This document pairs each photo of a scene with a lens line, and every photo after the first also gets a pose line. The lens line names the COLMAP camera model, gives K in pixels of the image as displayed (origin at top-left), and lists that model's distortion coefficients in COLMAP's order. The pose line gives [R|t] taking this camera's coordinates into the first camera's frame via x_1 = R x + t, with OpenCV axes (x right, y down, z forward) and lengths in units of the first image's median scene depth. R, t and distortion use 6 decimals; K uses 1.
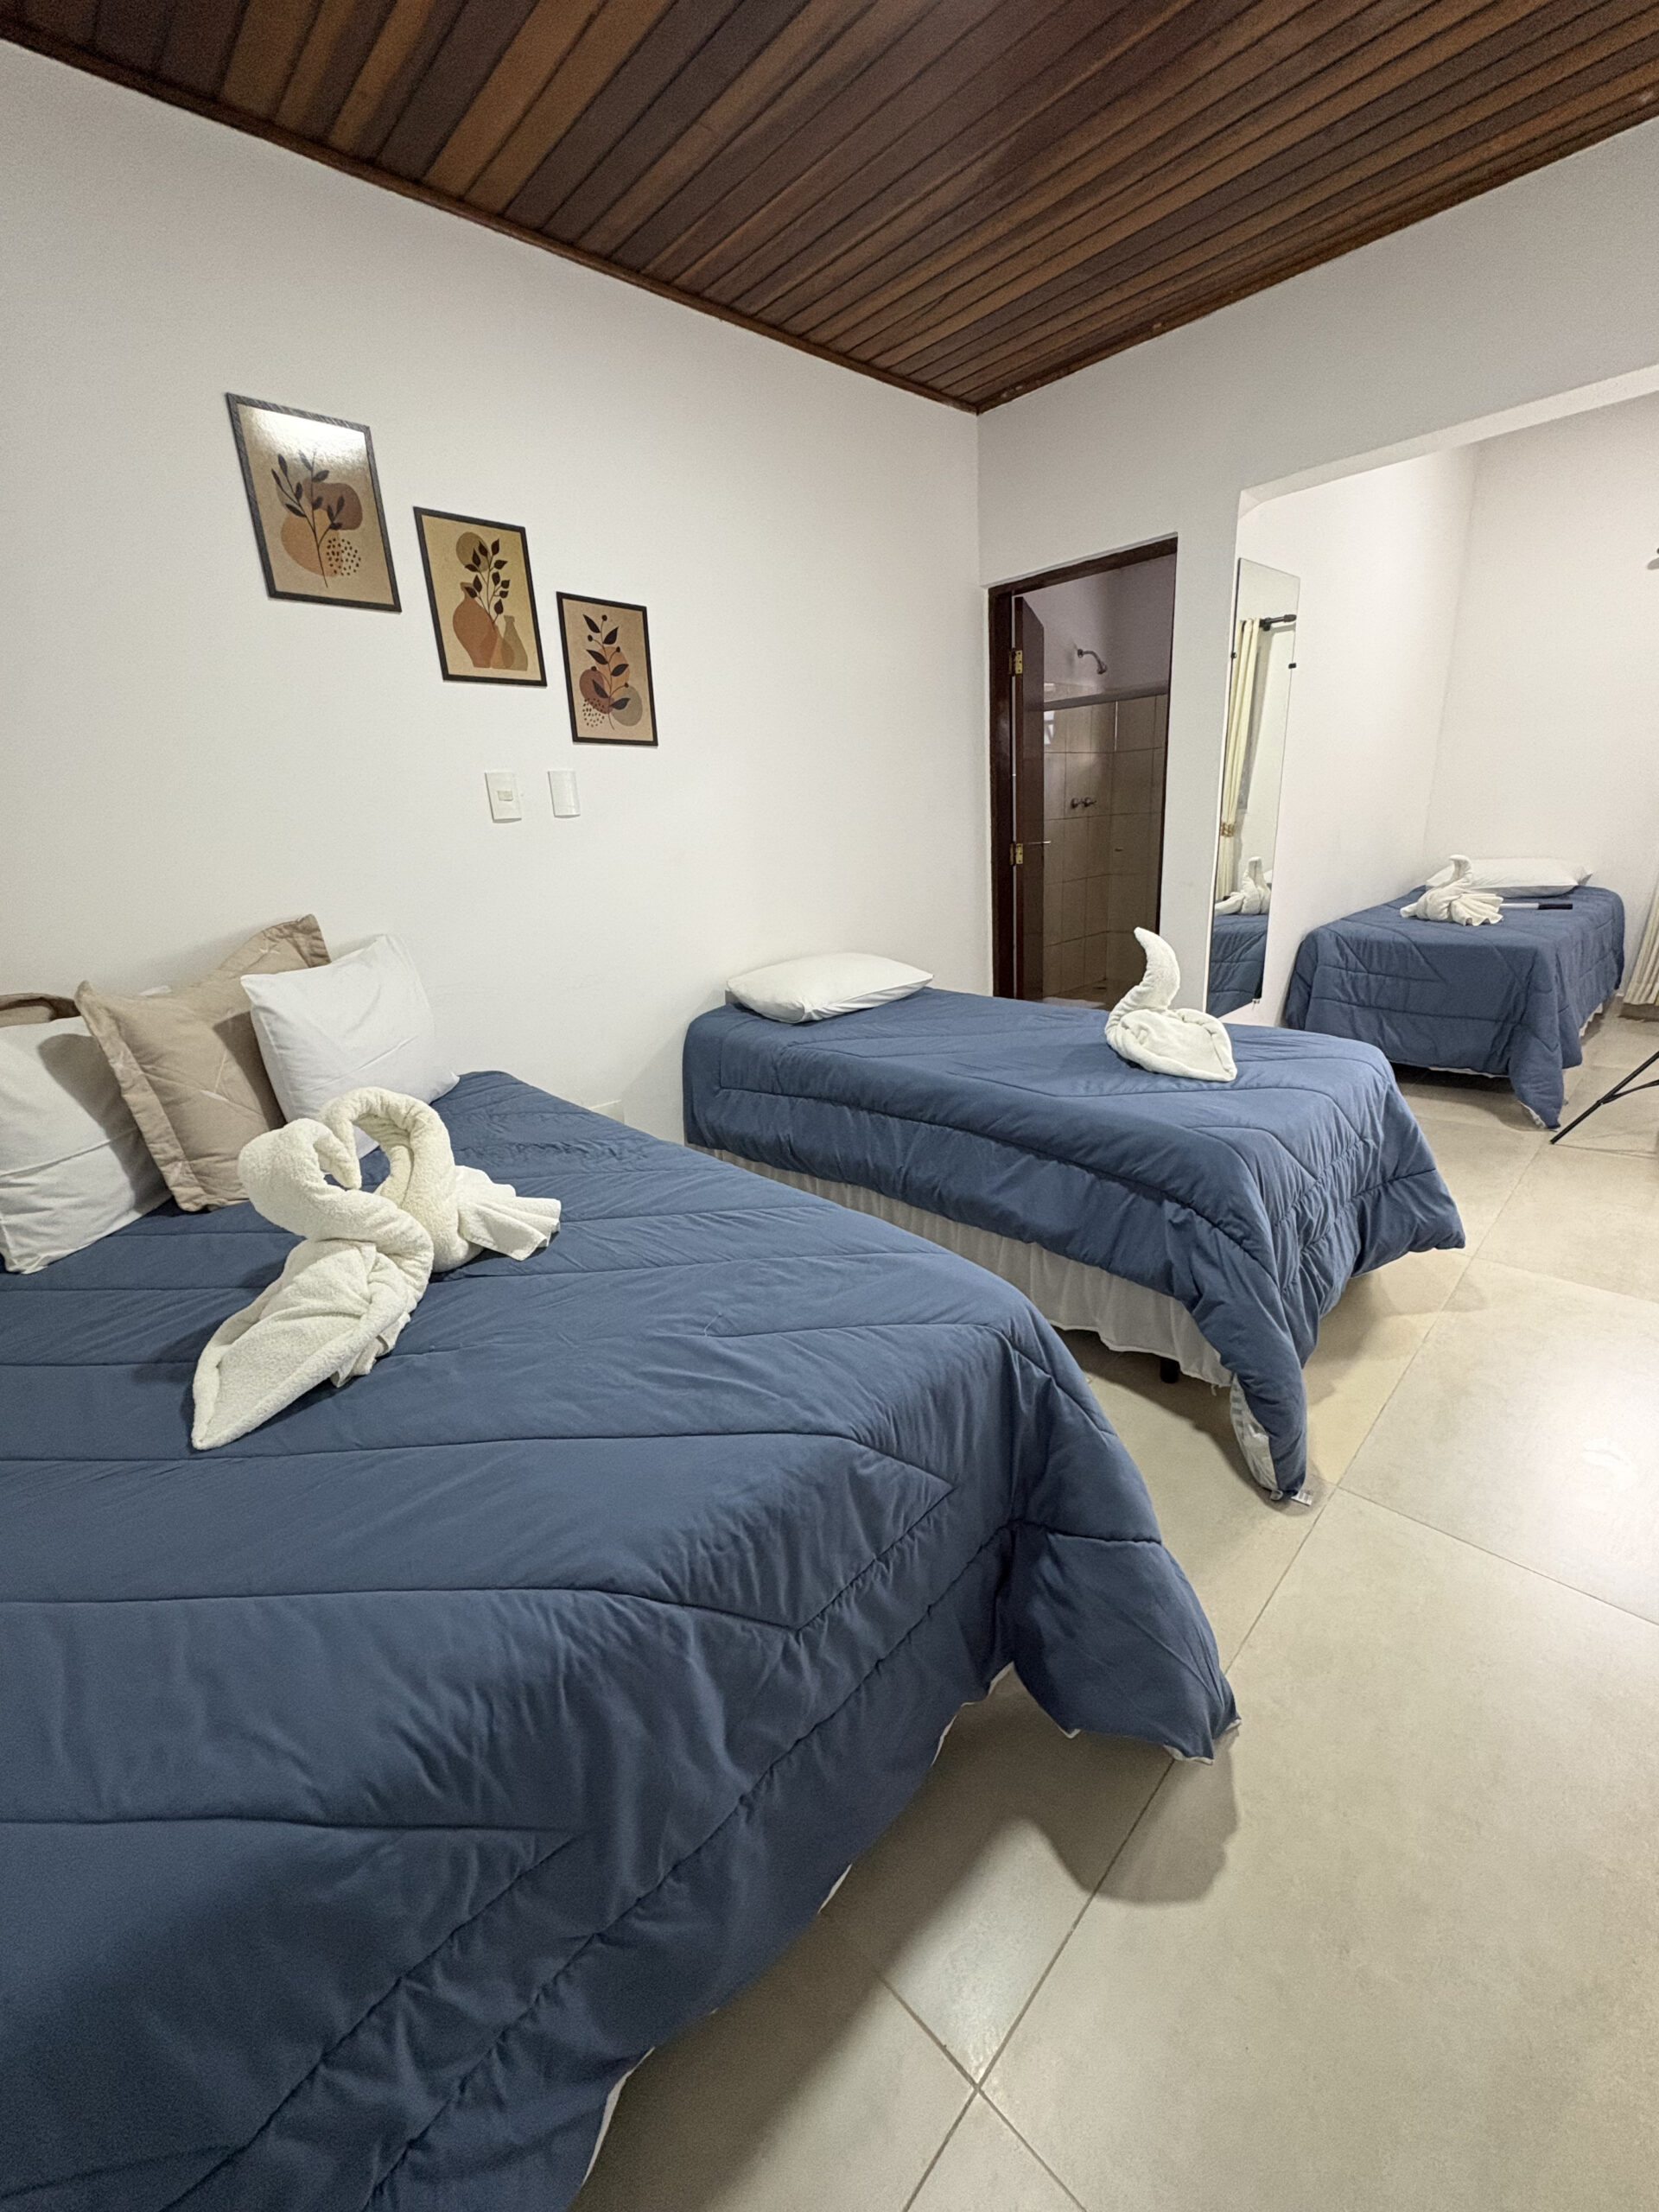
lens RADIAL K [[882.5, 0, 826.0], [0, 882.5, 1105.1], [0, 0, 1]] dist [-0.000310, 0.000243]
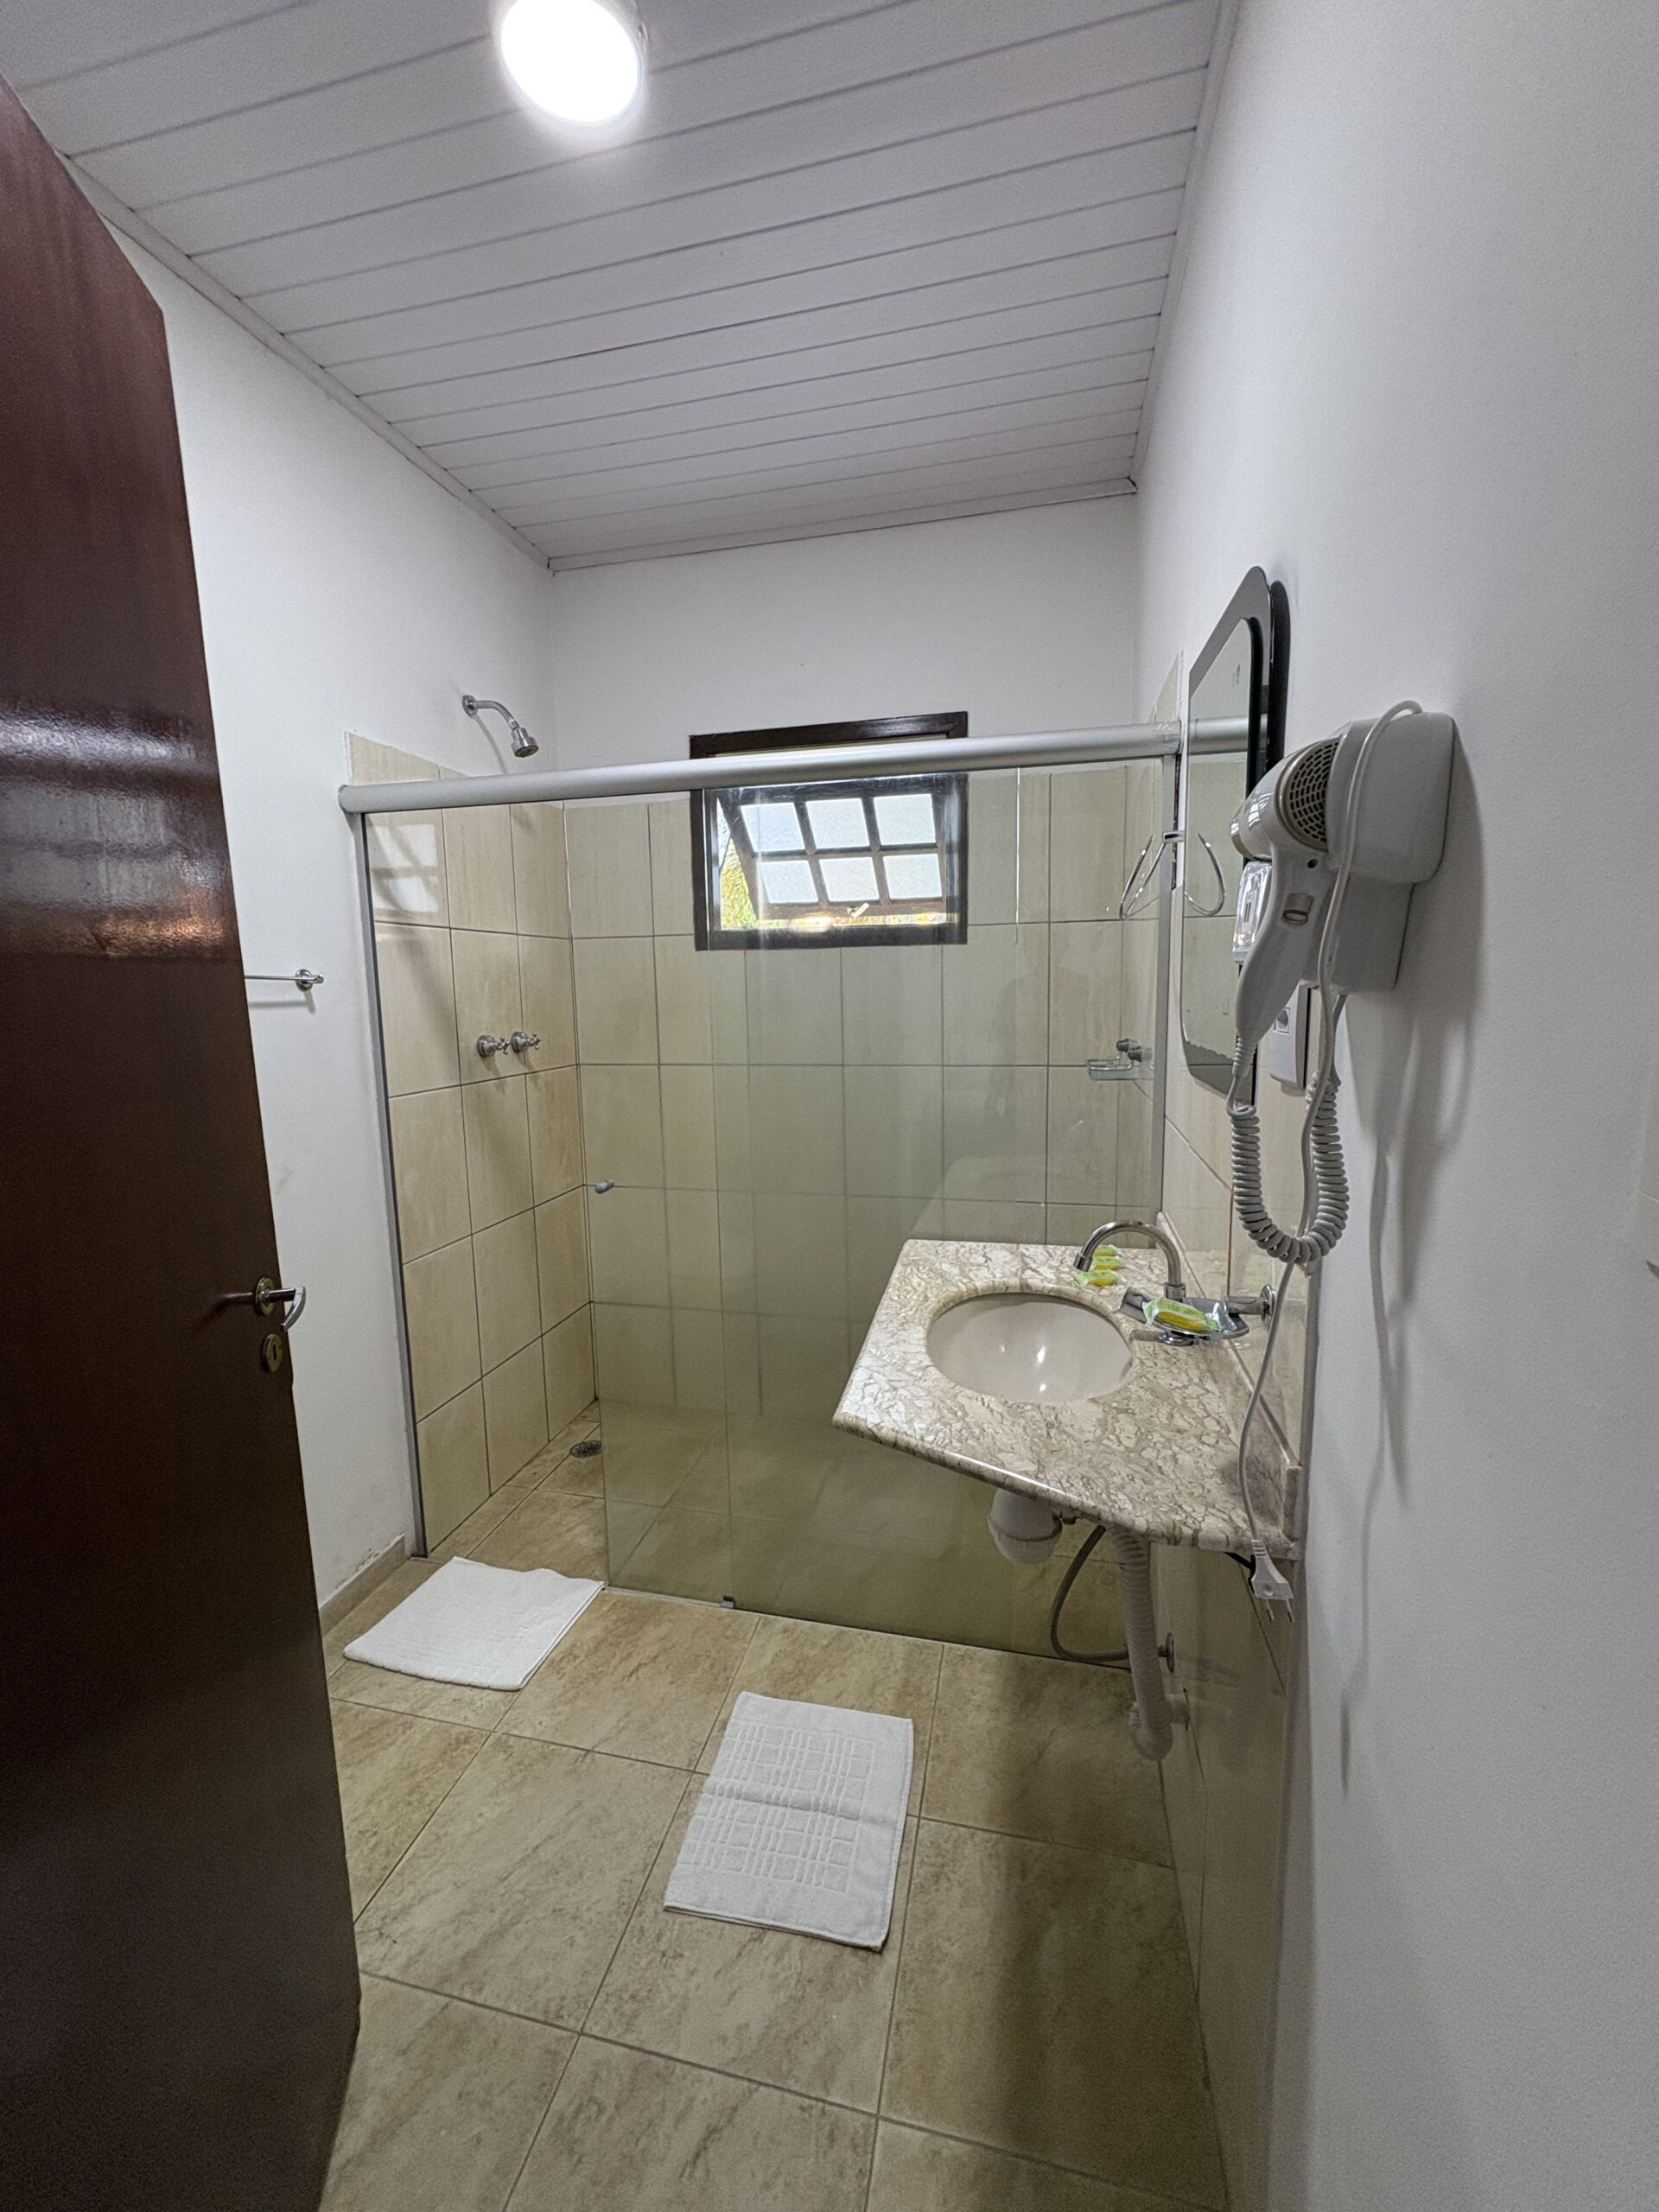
lens RADIAL K [[882.5, 0, 834.0], [0, 882.5, 1102.7], [0, 0, 1]] dist [-0.000310, 0.000243]
pose [[0.838317, -0.024242, 0.544645, 0.536237], [0.134830, 0.977196, -0.164037, -0.634390], [-0.528248, 0.210949, 0.822468, 1.617963]]
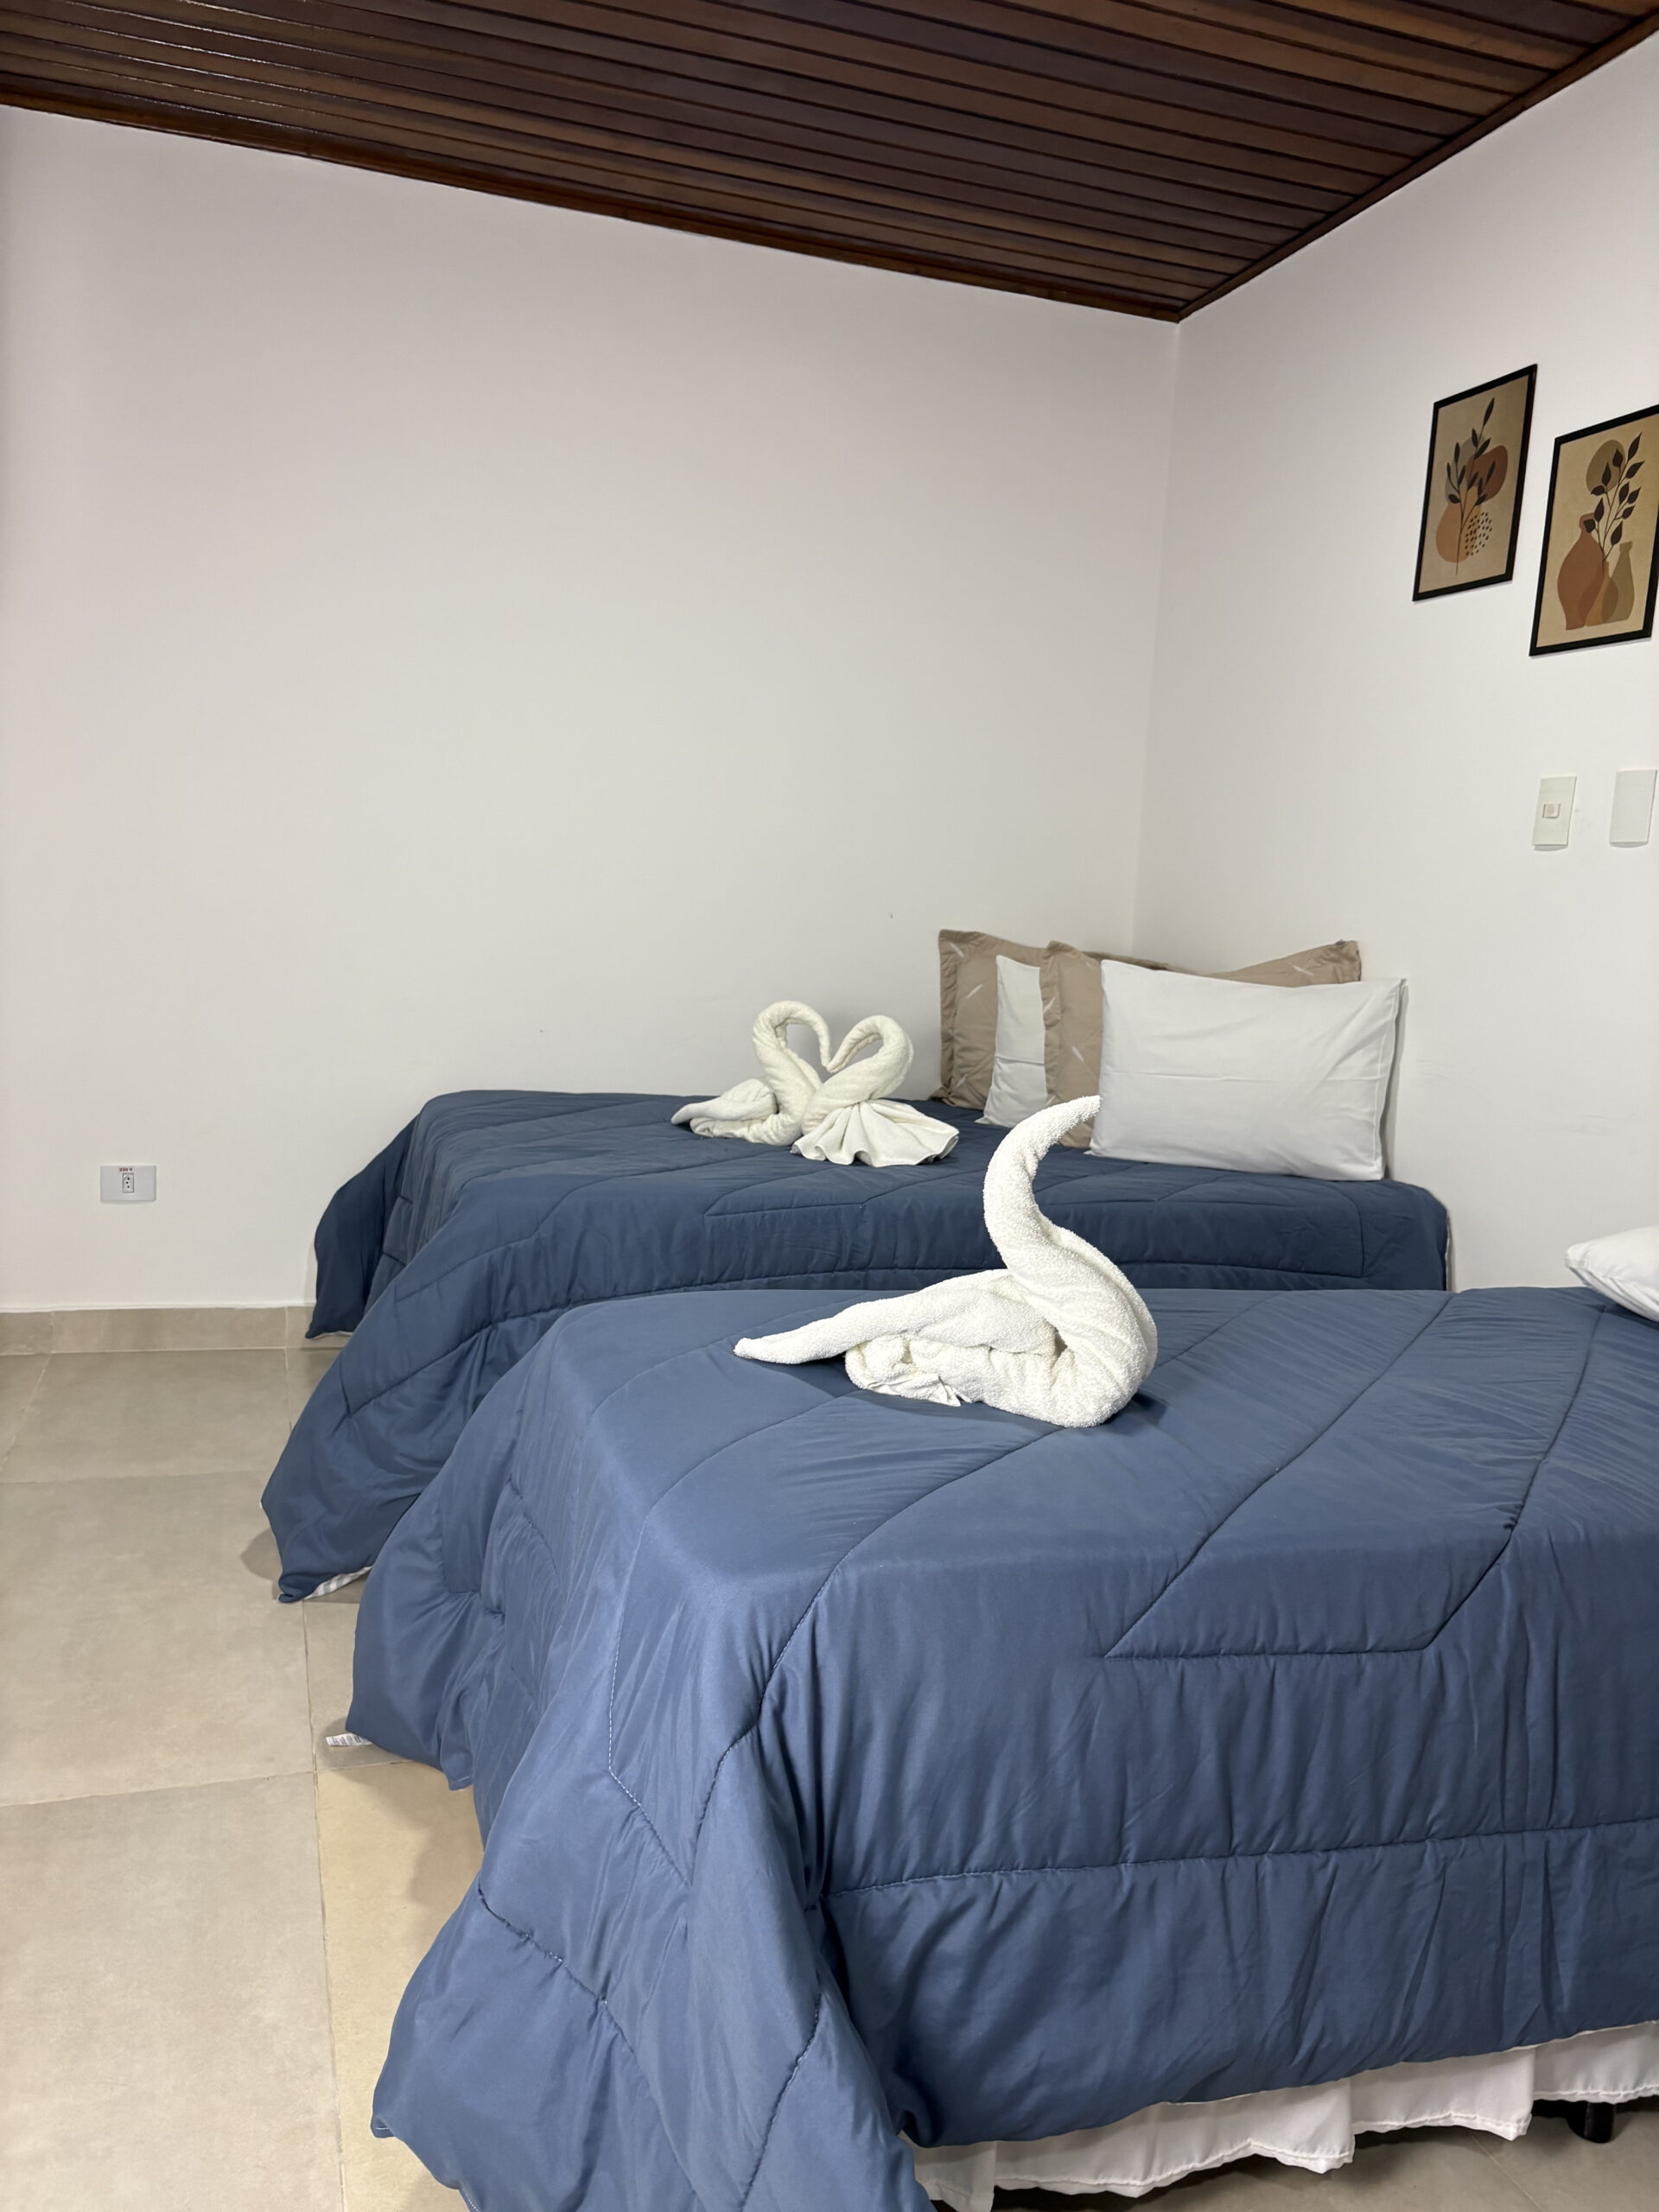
lens RADIAL K [[1692.4, 0, 856.4], [0, 1692.4, 1090.5], [0, 0, 1]] dist [0.005485, 0.039200]
pose [[-0.425157, 0.131799, -0.895473, 1.158353], [-0.318394, 0.904331, 0.284271, -0.407931], [0.847270, 0.405973, -0.342518, 1.234976]]
